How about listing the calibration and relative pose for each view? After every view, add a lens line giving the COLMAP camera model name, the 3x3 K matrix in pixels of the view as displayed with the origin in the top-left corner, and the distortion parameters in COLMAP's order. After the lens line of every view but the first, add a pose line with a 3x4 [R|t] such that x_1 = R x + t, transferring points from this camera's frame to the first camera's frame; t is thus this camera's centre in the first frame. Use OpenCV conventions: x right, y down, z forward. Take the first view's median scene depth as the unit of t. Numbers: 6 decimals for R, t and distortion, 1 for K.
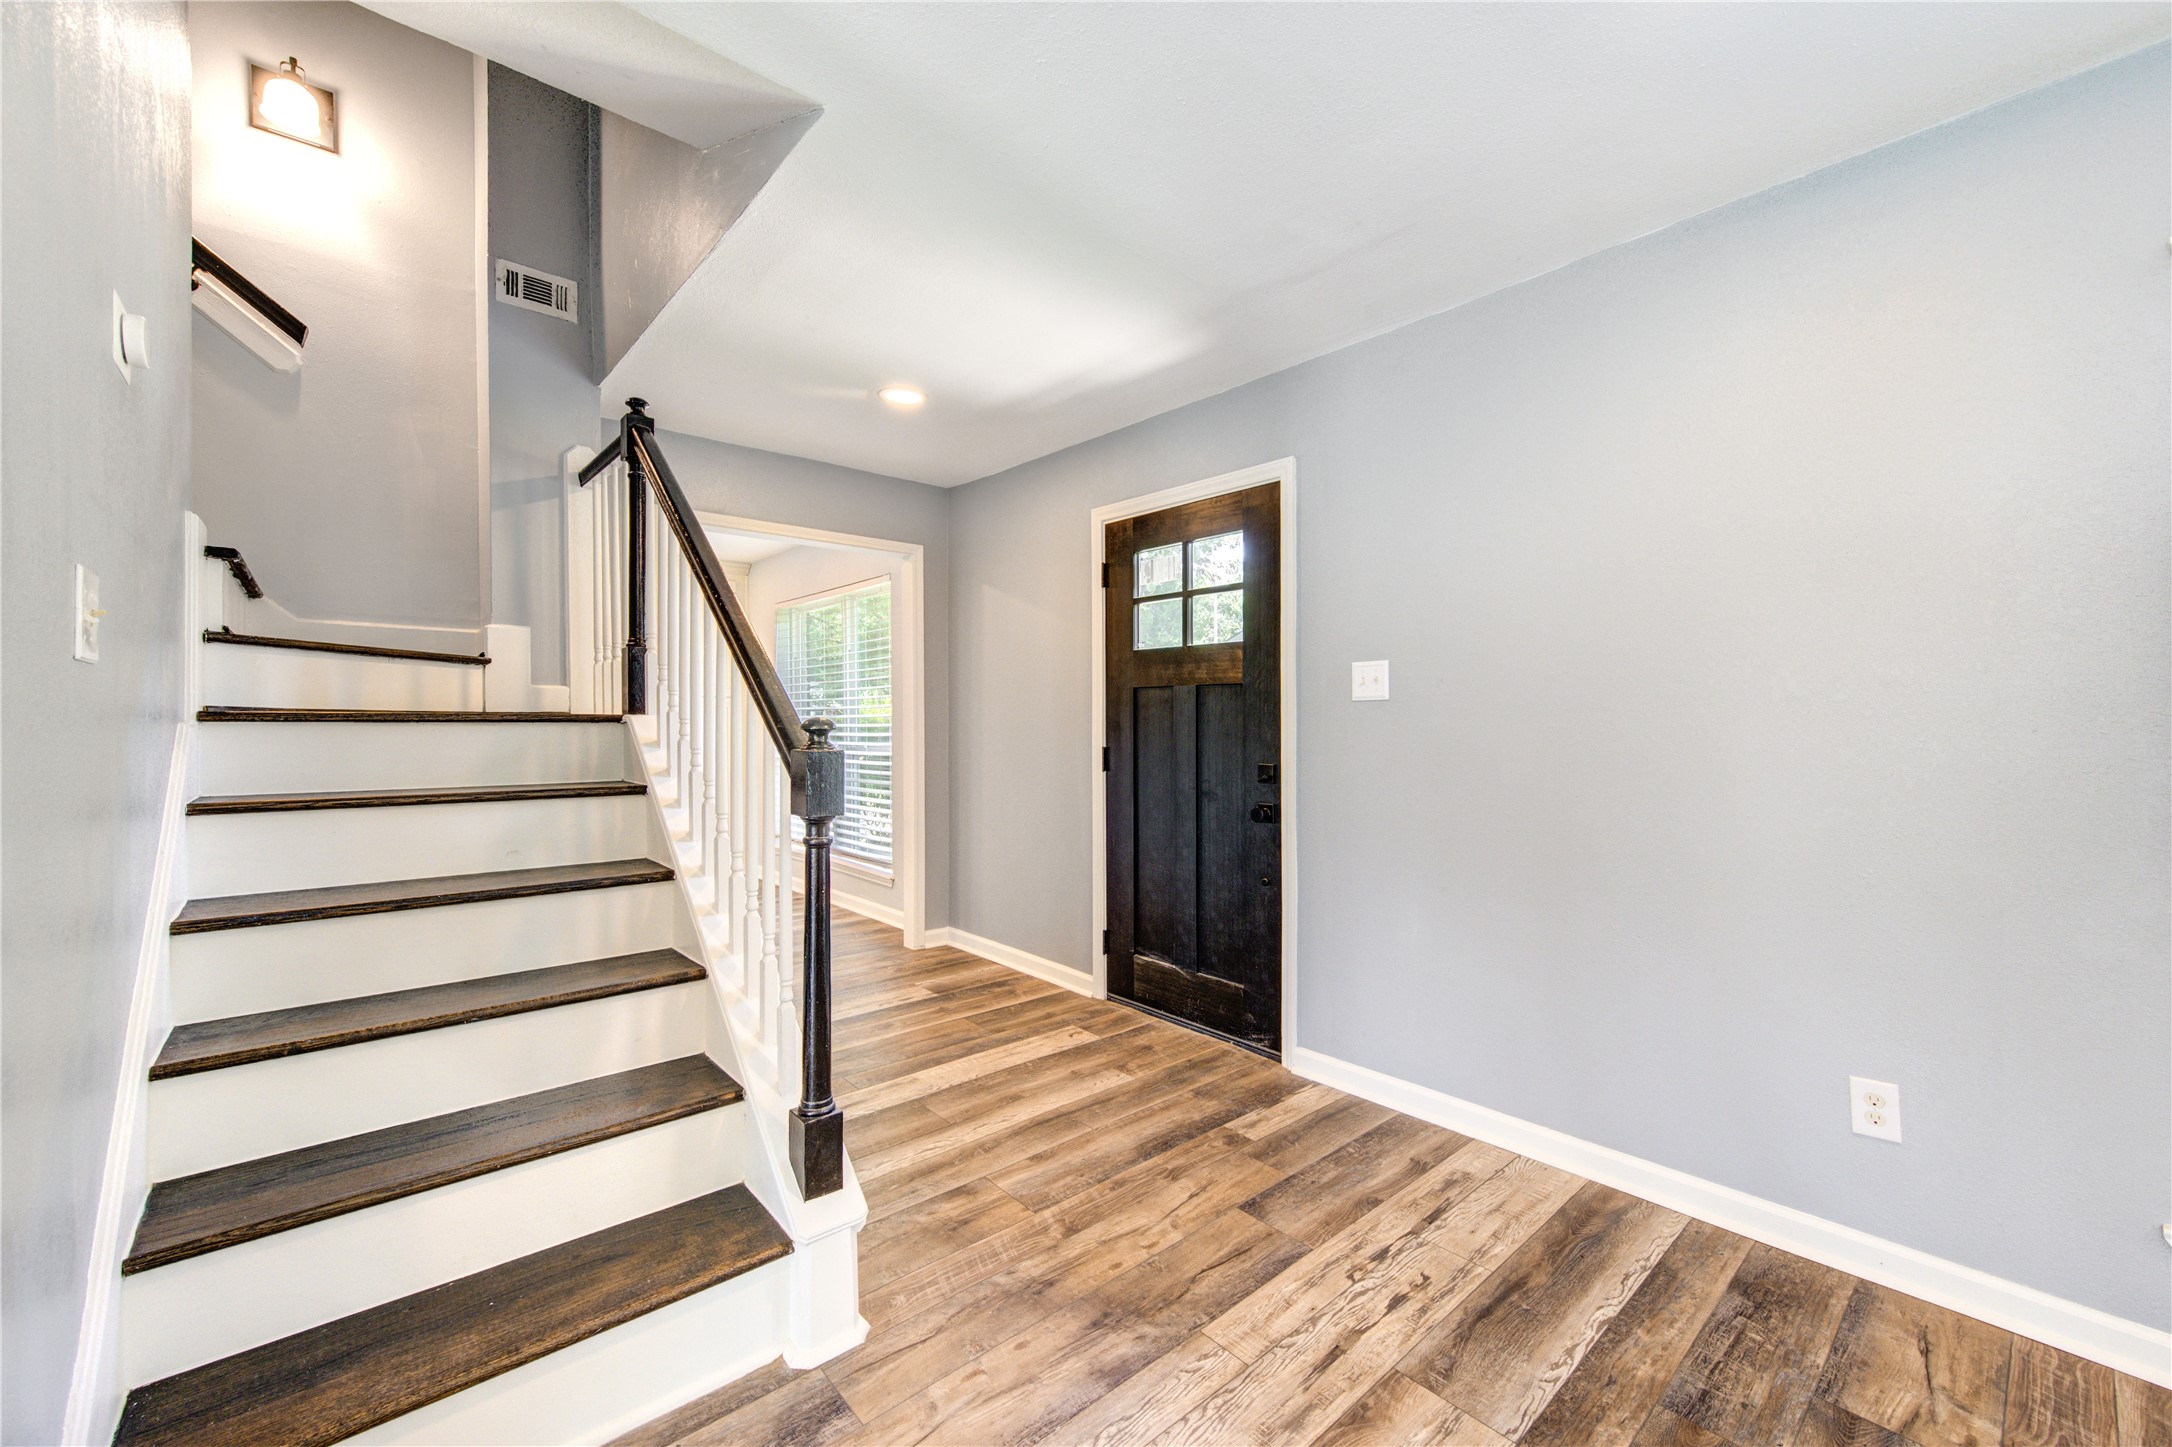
lens RADIAL K [[868.4, 0, 1078.0], [0, 868.4, 710.2], [0, 0, 1]] dist [0.002638, -0.000637]
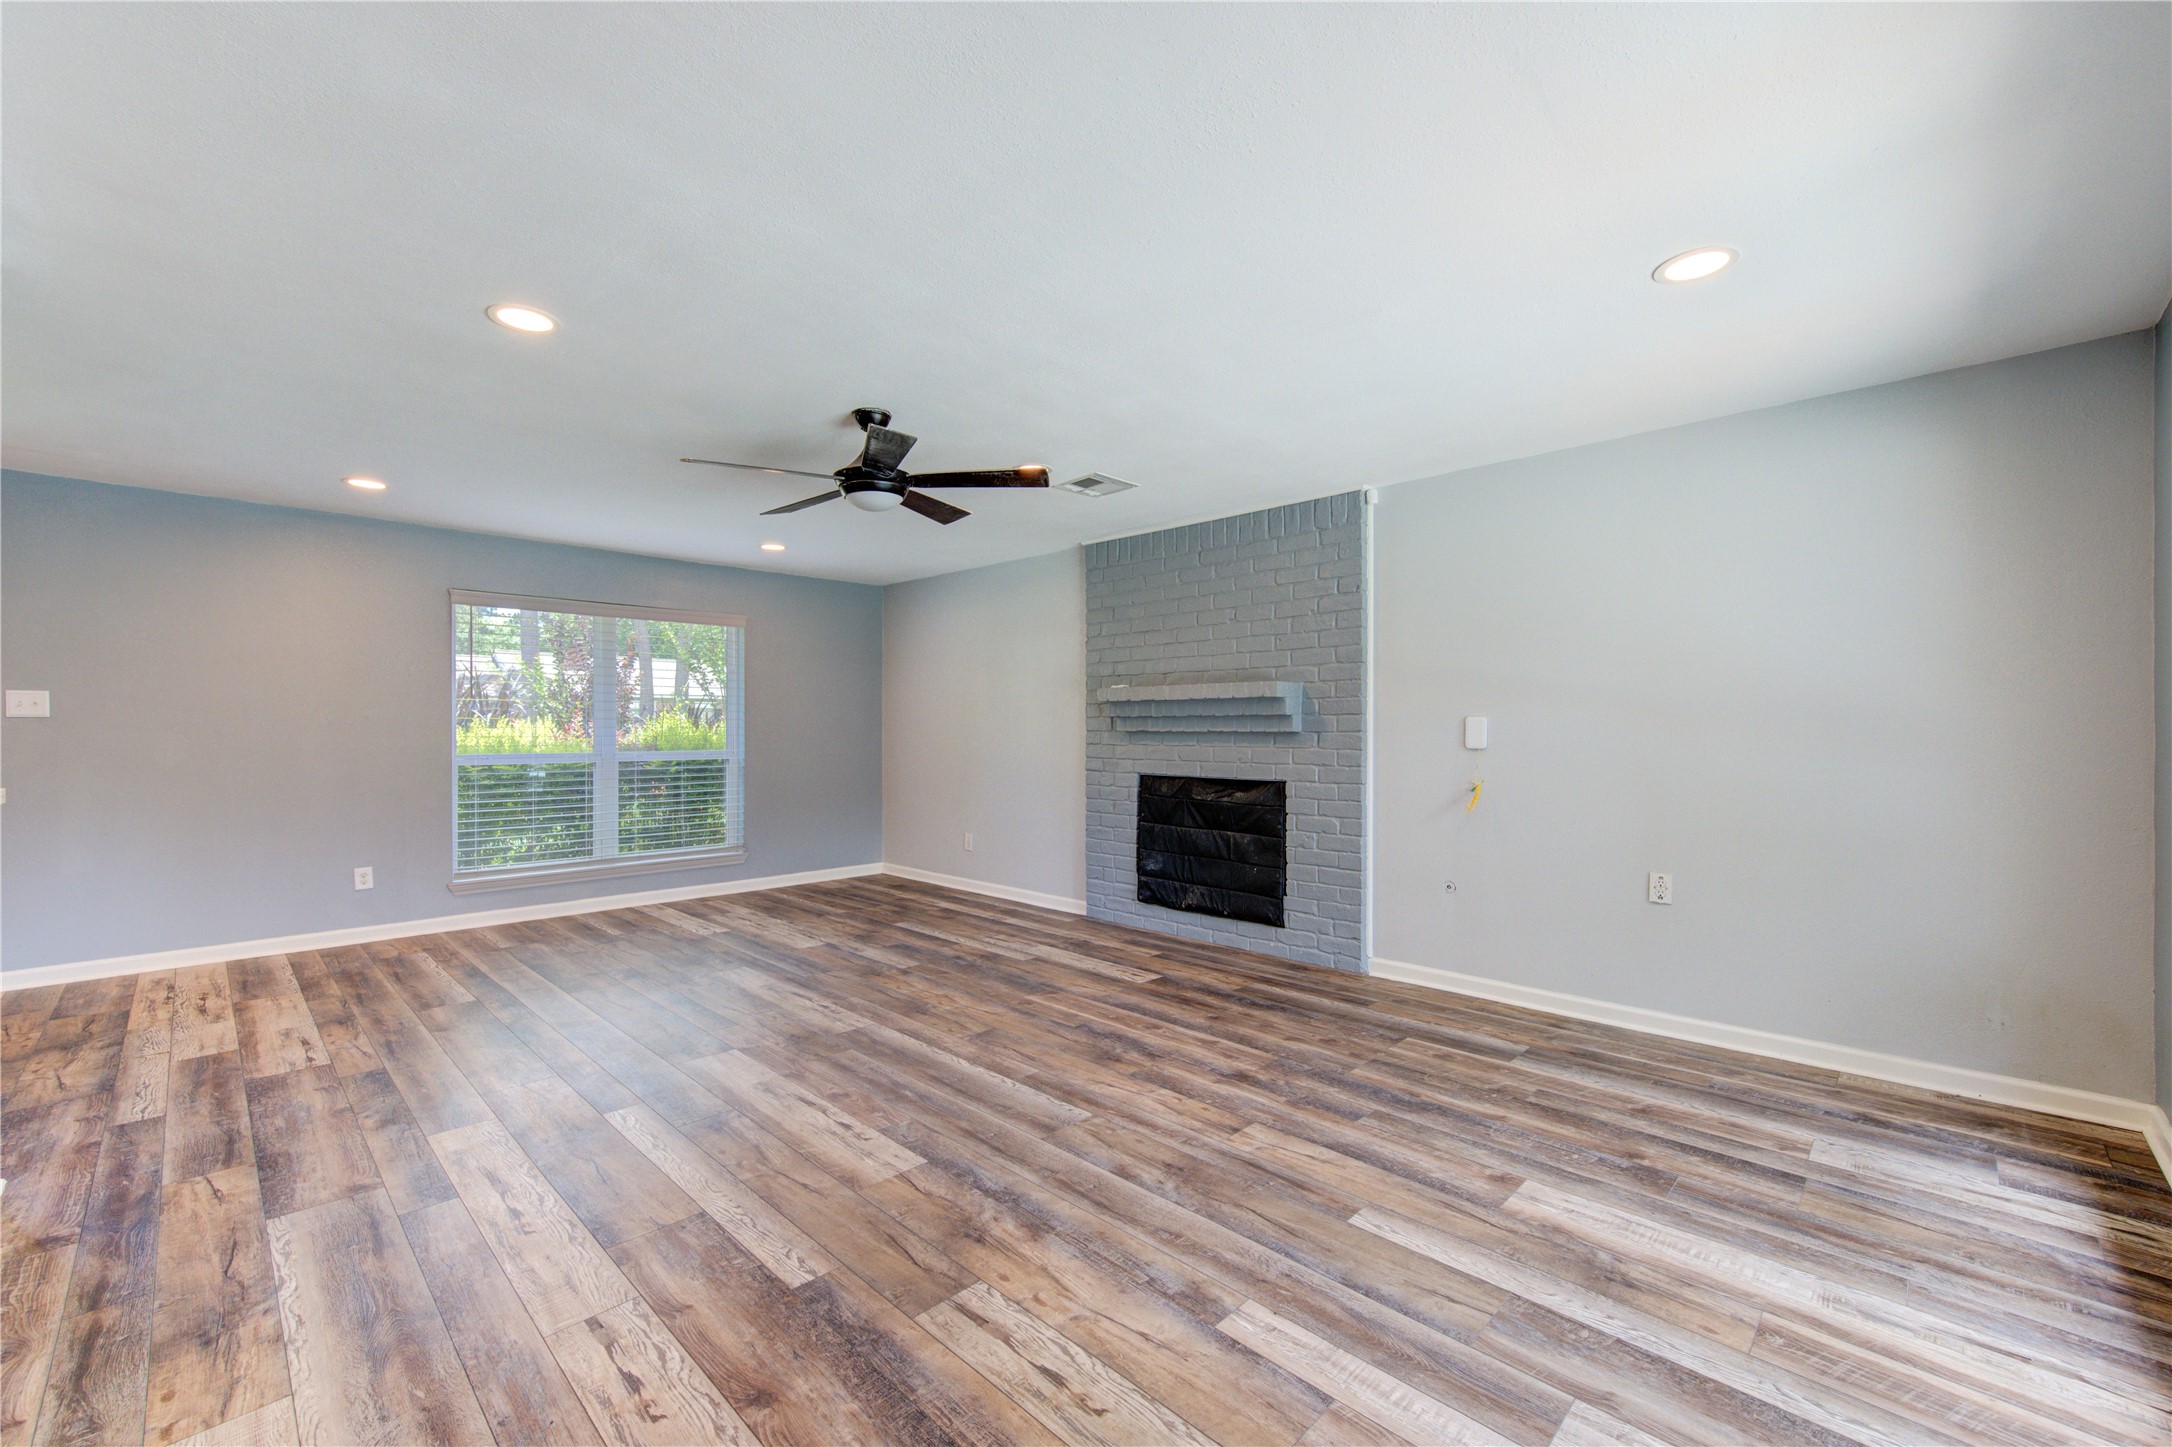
lens RADIAL K [[868.4, 0, 1095.0], [0, 868.4, 722.1], [0, 0, 1]] dist [0.002638, -0.000637]
pose [[-0.107906, 0.015819, 0.994035, -1.091043], [-0.001746, 0.999869, -0.016101, 0.013406], [-0.994160, -0.003473, -0.107864, -0.512334]]
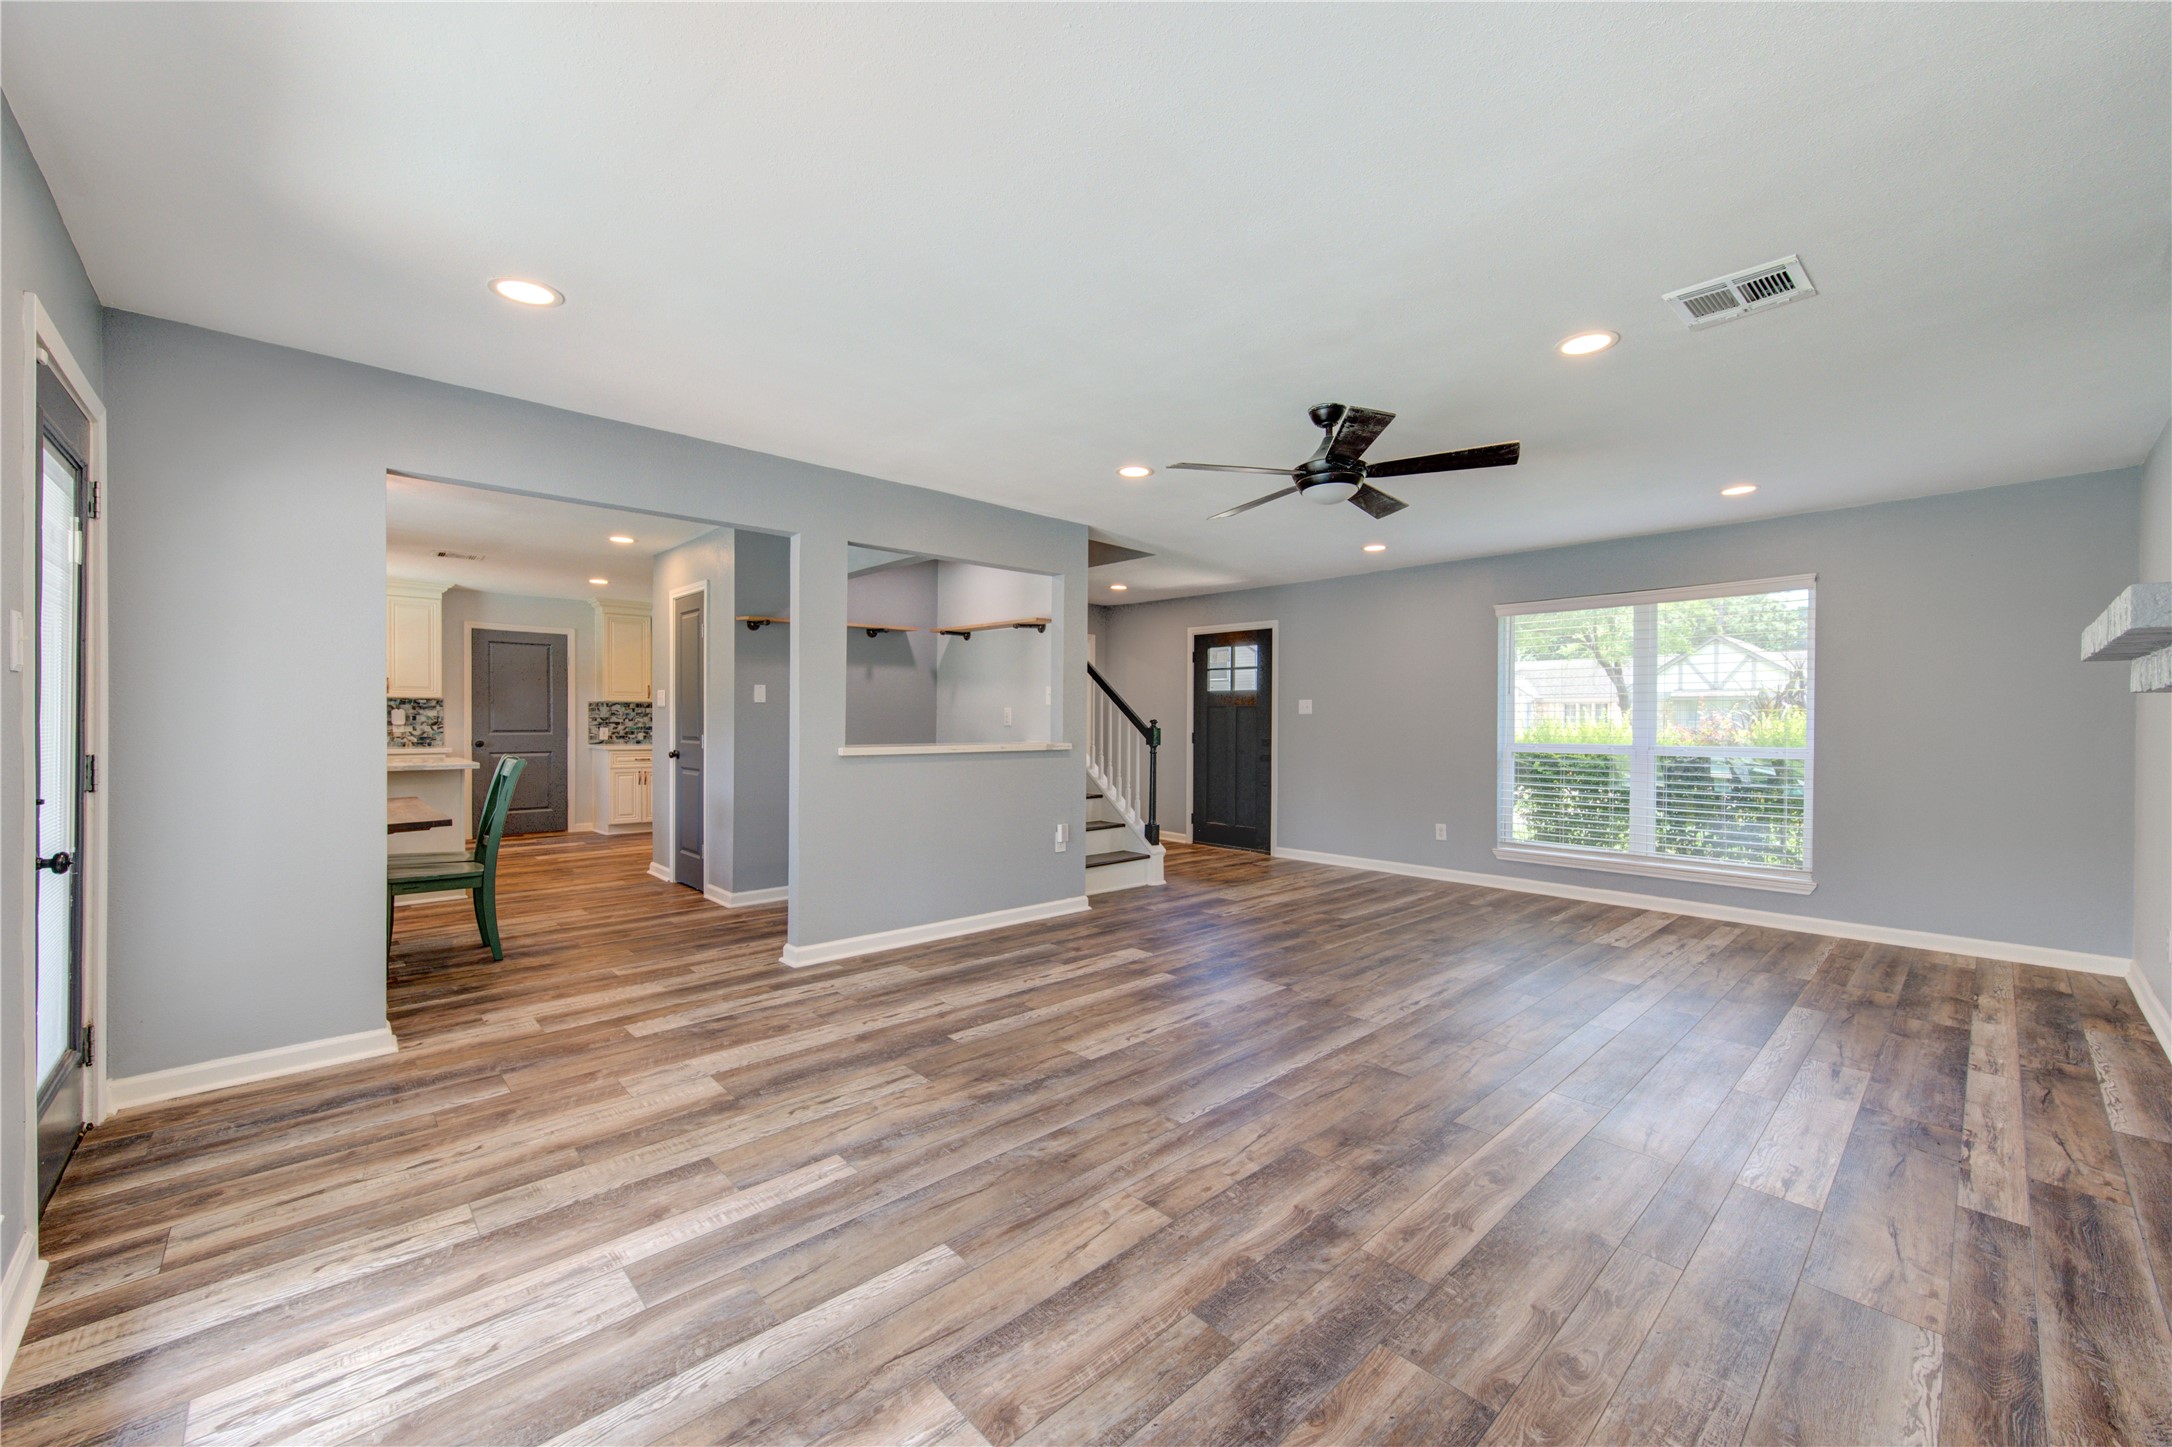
lens RADIAL K [[868.4, 0, 1085.2], [0, 868.4, 725.9], [0, 0, 1]] dist [0.002638, -0.000637]
pose [[0.998754, 0.010984, 0.048682, -0.395595], [-0.011427, 0.999896, 0.008840, 0.007112], [-0.048580, -0.009385, 0.998775, -1.378308]]
